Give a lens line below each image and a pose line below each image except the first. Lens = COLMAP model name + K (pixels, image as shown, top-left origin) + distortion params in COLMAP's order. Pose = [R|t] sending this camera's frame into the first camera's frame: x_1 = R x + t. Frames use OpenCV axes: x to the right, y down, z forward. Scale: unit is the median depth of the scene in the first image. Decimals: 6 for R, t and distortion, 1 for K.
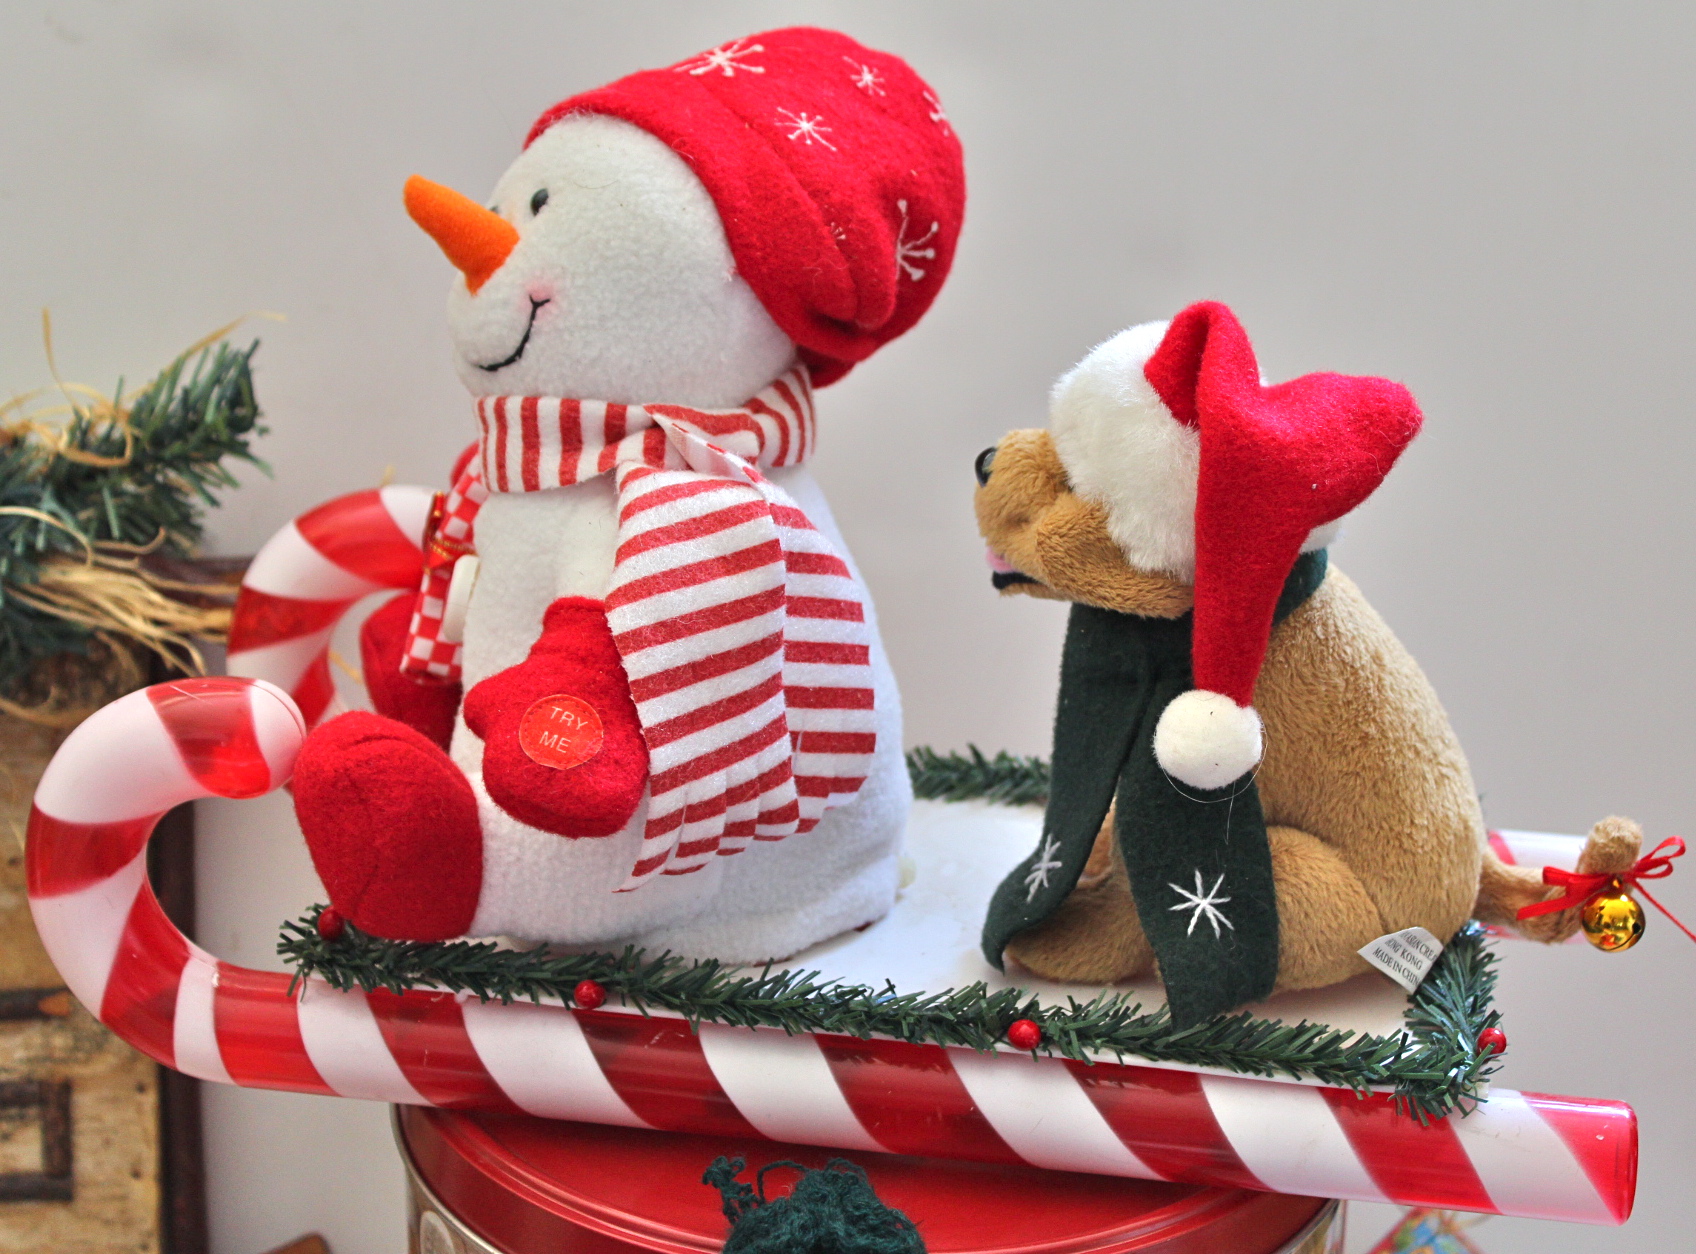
lens RADIAL K [[2934.1, 0, 837.4], [0, 2934.1, 627.3], [0, 0, 1]] dist [-0.017142, 0.000000]
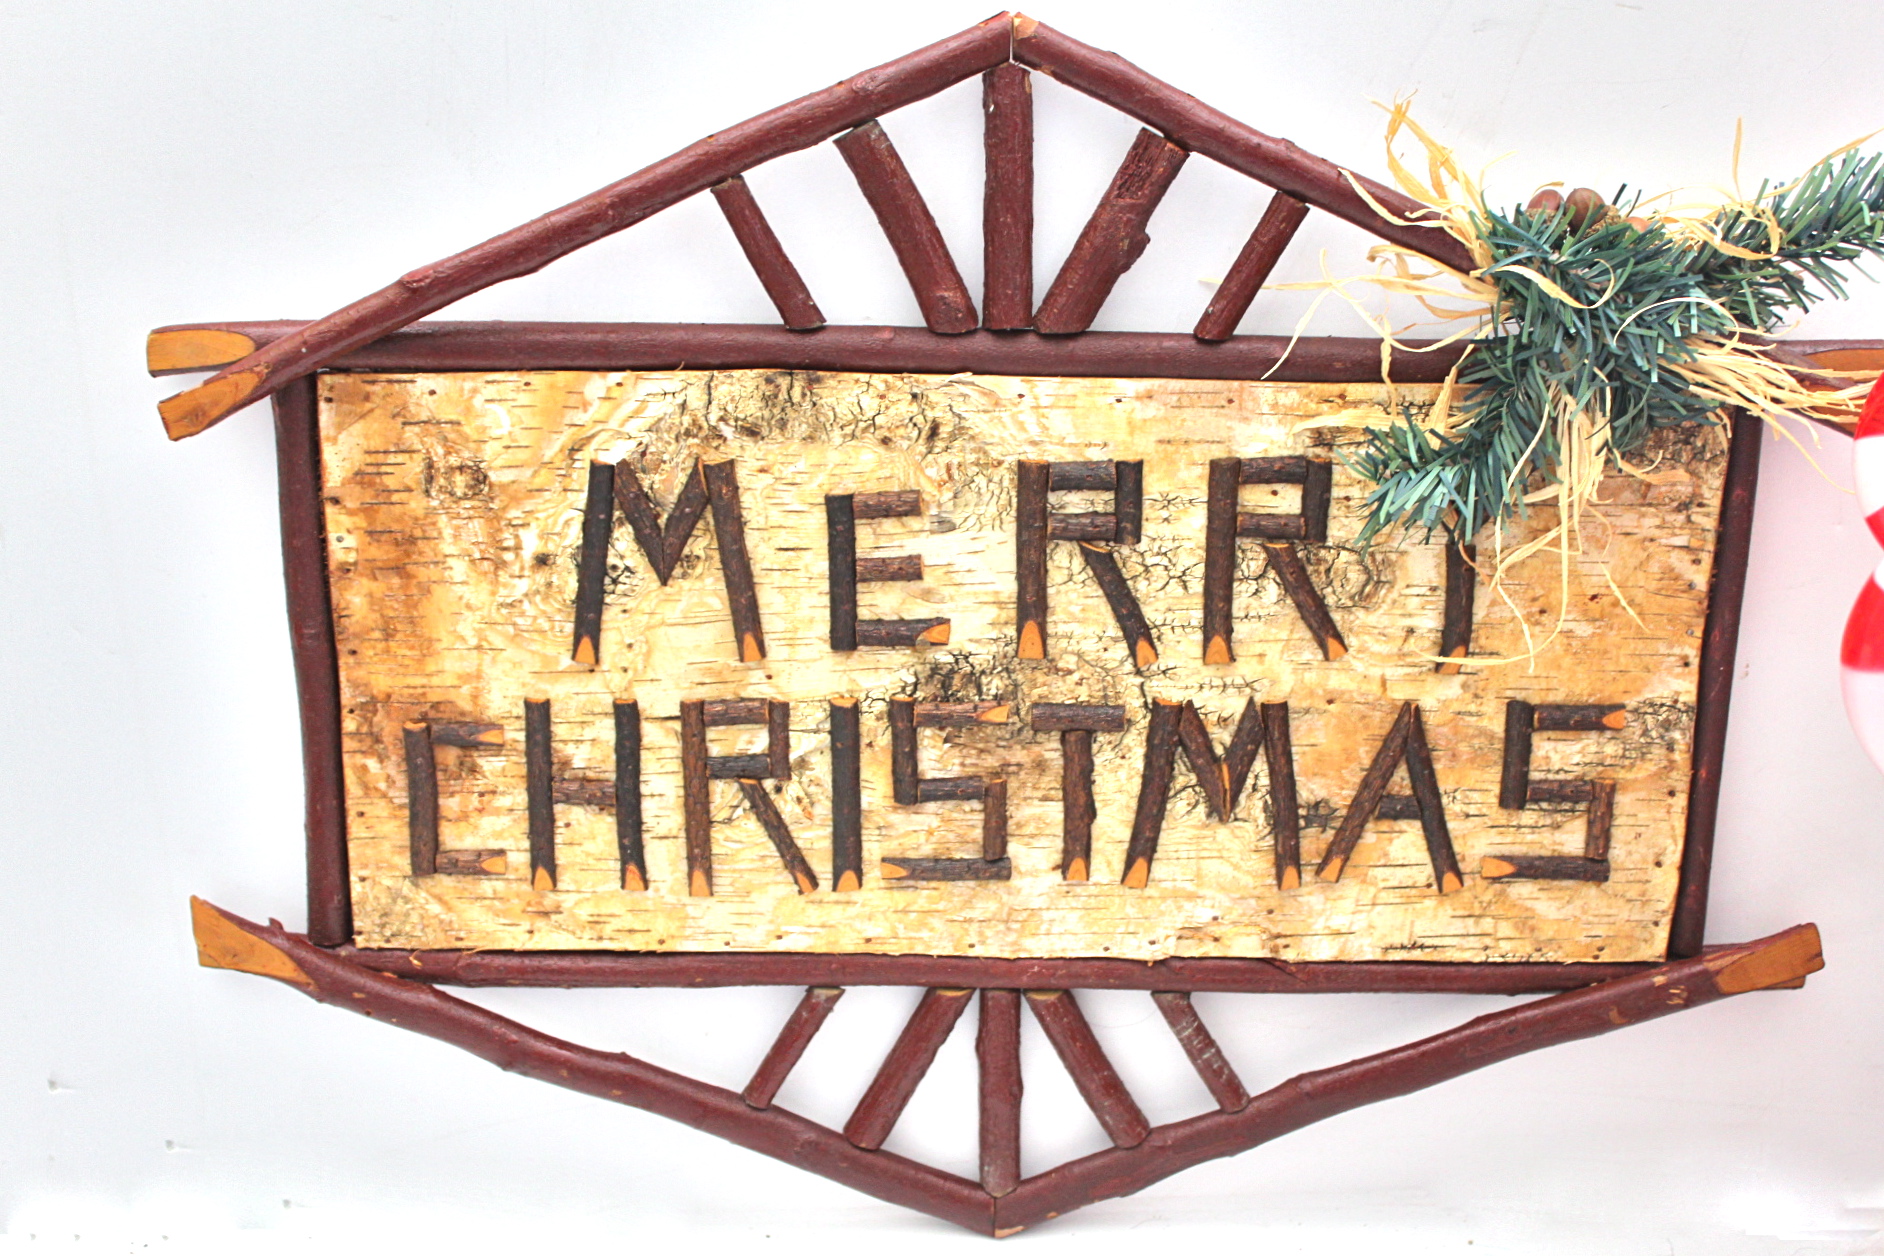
lens RADIAL K [[2298.3, 0, 926.5], [0, 2298.3, 626.0], [0, 0, 1]] dist [-0.093484, 0.000000]
pose [[0.981319, 0.060177, -0.182734, -0.369397], [-0.032674, 0.988154, 0.149947, -0.034088], [0.189593, -0.141175, 0.971661, 0.074836]]
